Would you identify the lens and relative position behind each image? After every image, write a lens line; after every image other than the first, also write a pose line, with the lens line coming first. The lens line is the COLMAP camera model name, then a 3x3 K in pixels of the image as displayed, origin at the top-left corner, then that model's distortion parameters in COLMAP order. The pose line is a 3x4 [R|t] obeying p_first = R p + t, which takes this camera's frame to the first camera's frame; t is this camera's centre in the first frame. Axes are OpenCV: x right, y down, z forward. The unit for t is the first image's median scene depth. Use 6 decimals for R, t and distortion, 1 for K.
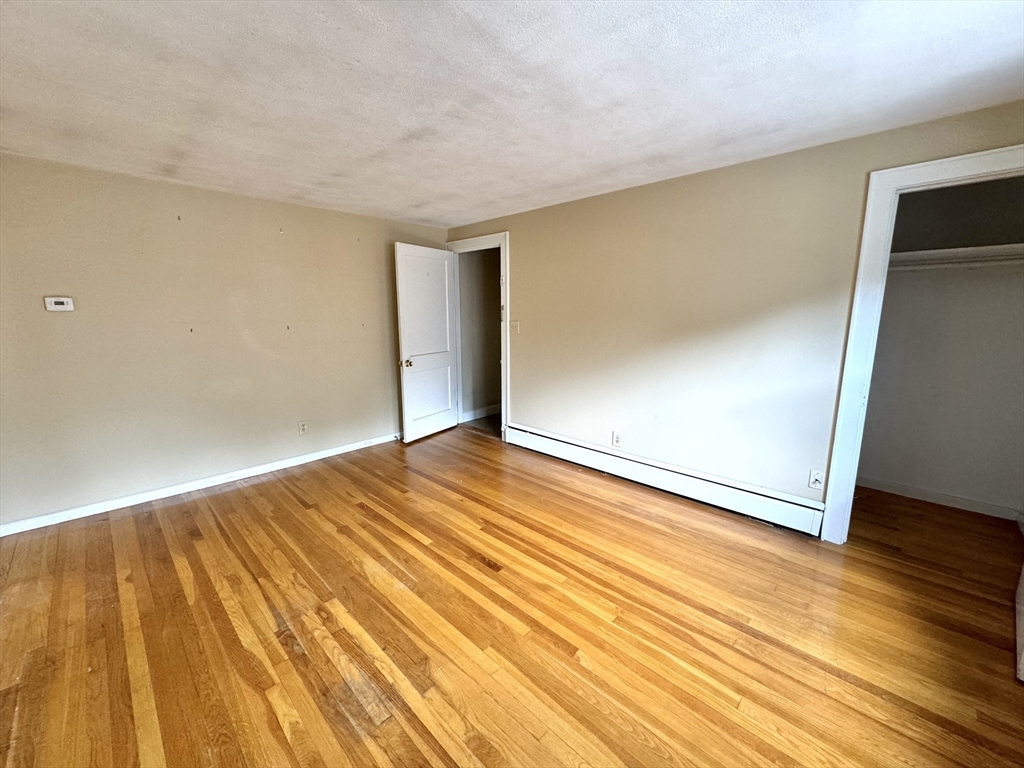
lens RADIAL K [[406.9, 0, 512.0], [0, 406.9, 384.0], [0, 0, 1]] dist [-0.002143, -0.000160]
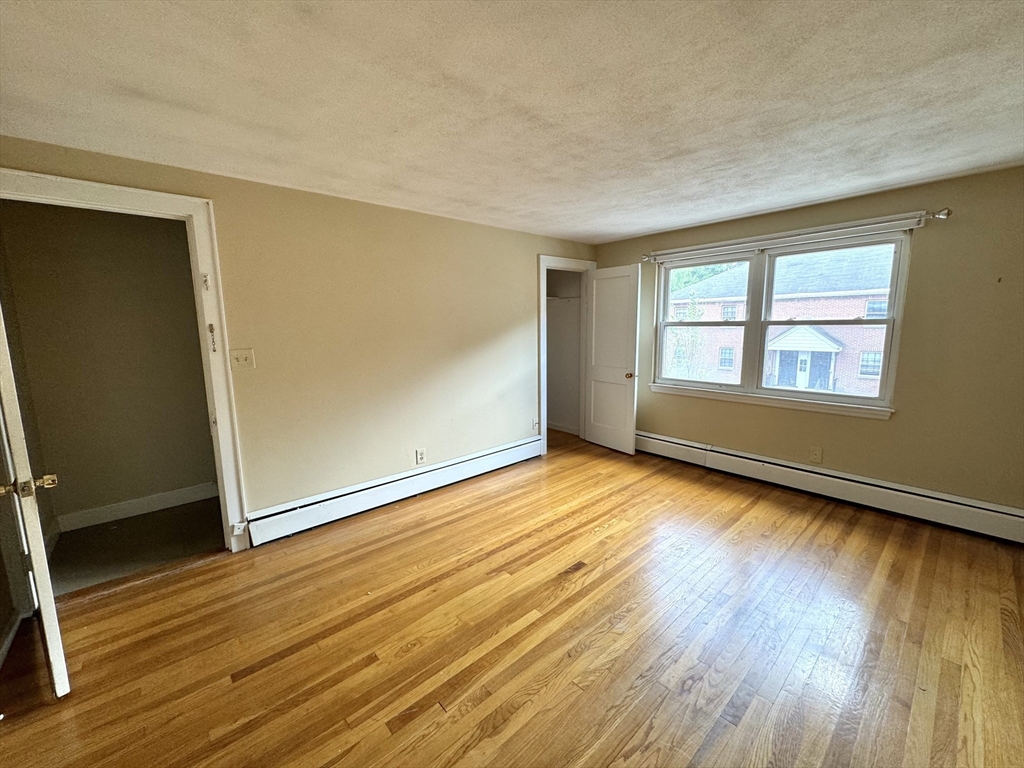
lens RADIAL K [[406.9, 0, 512.0], [0, 406.9, 384.0], [0, 0, 1]] dist [-0.002143, -0.000160]
pose [[0.079378, -0.144152, 0.986367, -0.815207], [0.191651, 0.973236, 0.126810, -0.144720], [-0.978248, 0.178972, 0.104881, 0.762673]]
